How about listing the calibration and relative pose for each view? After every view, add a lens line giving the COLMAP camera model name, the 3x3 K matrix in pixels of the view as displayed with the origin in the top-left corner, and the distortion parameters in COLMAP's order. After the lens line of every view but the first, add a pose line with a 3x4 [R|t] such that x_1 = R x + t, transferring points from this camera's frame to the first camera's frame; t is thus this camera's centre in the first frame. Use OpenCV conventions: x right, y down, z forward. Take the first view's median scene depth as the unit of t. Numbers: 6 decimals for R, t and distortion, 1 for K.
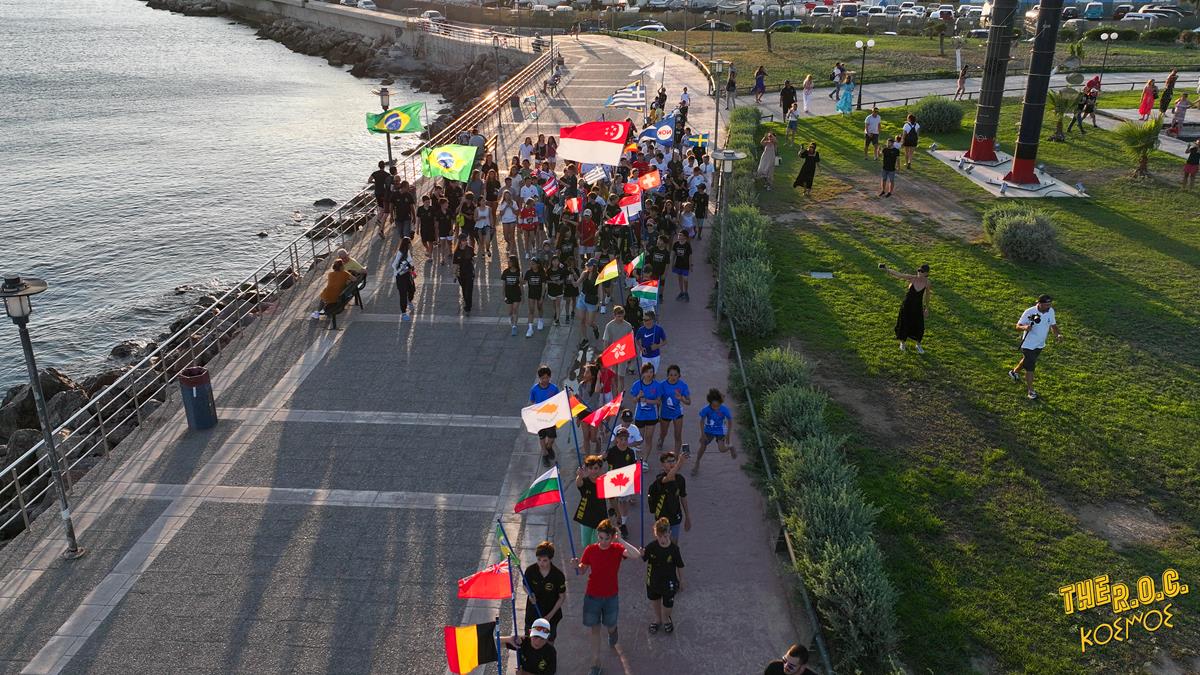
lens RADIAL K [[951.4, 0, 600.0], [0, 951.4, 337.5], [0, 0, 1]] dist [0.003380, 0.003047]
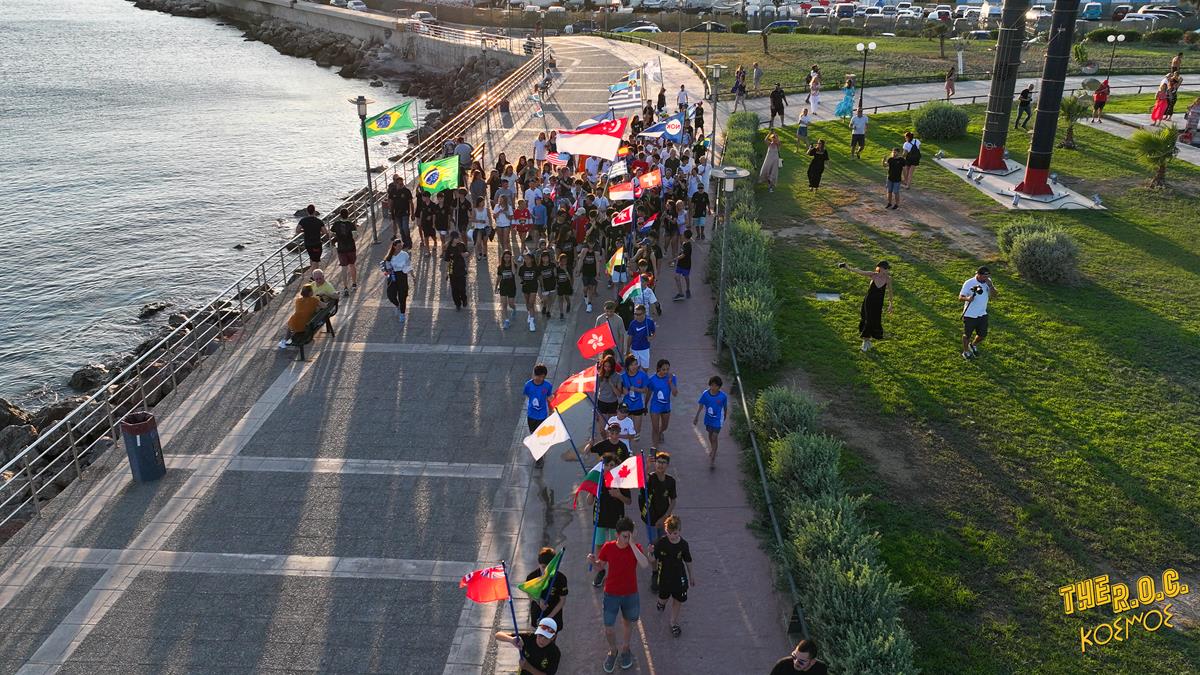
lens RADIAL K [[951.4, 0, 600.0], [0, 951.4, 337.5], [0, 0, 1]] dist [0.003380, 0.003047]
pose [[0.999981, -0.002376, 0.005643, 0.004013], [0.002375, 0.999997, 0.000096, -0.030927], [-0.005643, -0.000082, 0.999984, 0.077849]]
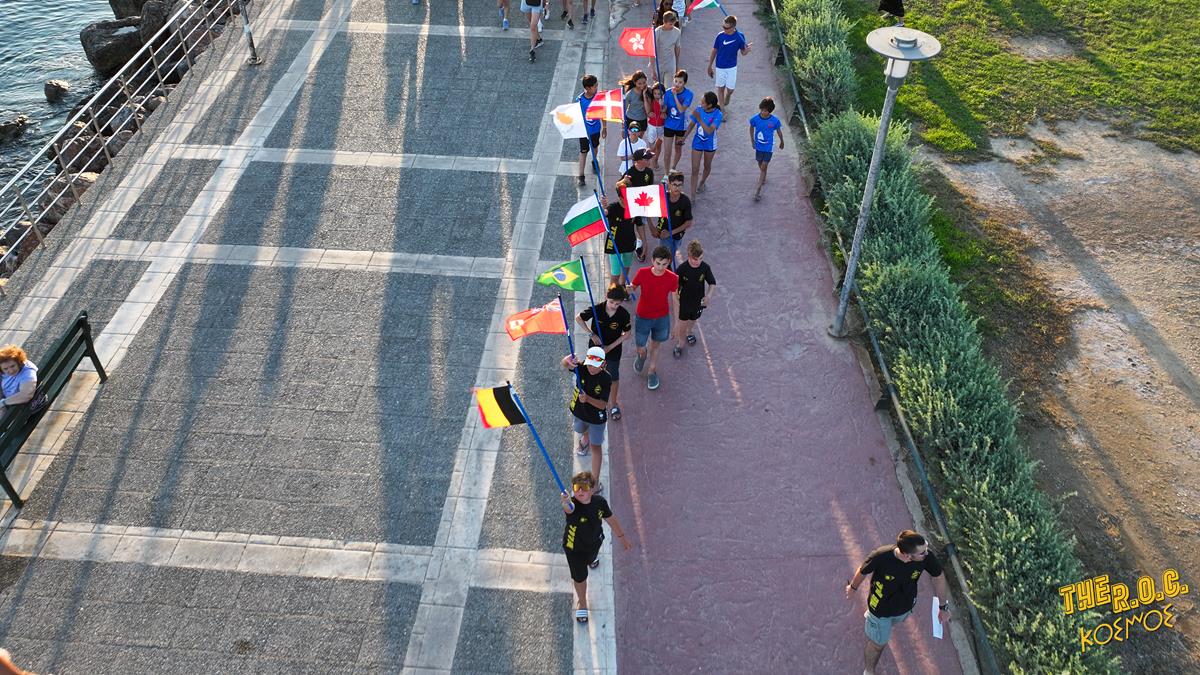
lens RADIAL K [[951.4, 0, 600.0], [0, 951.4, 337.5], [0, 0, 1]] dist [0.003380, 0.003047]
pose [[0.999871, 0.011813, -0.010920, -0.027428], [-0.007471, 0.942148, 0.335115, 0.089497], [0.014247, -0.334990, 0.942114, -0.254049]]
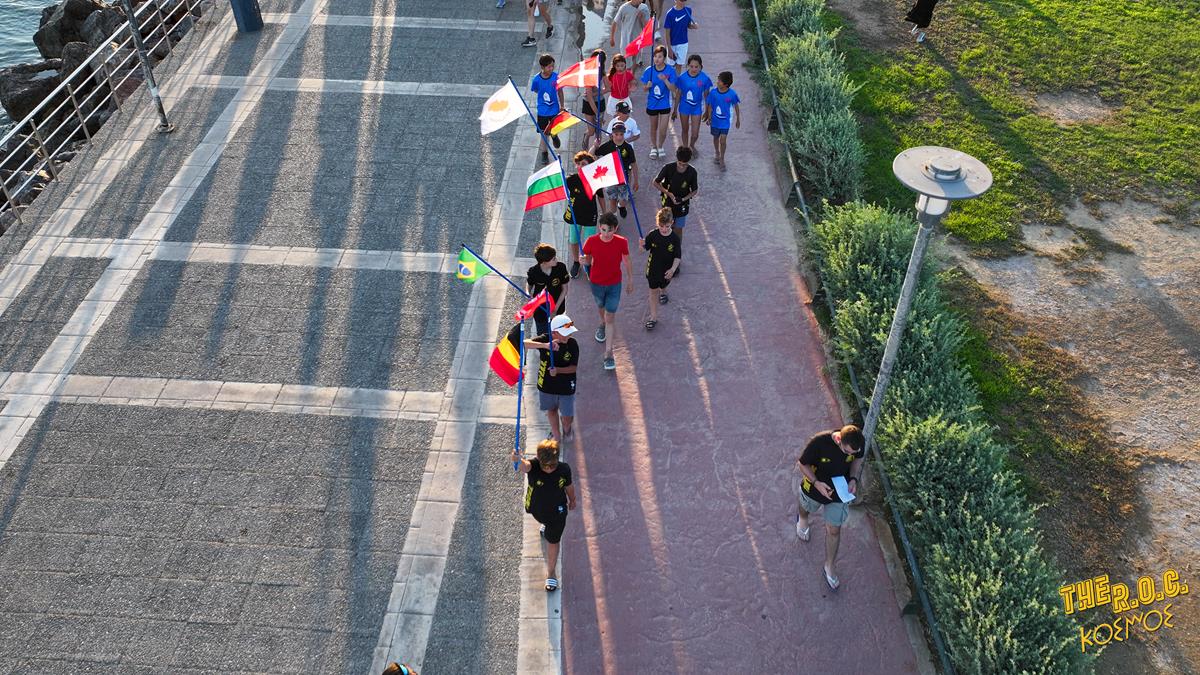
lens RADIAL K [[951.4, 0, 600.0], [0, 951.4, 337.5], [0, 0, 1]] dist [0.003380, 0.003047]
pose [[0.999989, 0.004210, -0.001934, -0.011074], [-0.003324, 0.942721, 0.333565, 0.049678], [0.003227, -0.333555, 0.942725, -0.116686]]
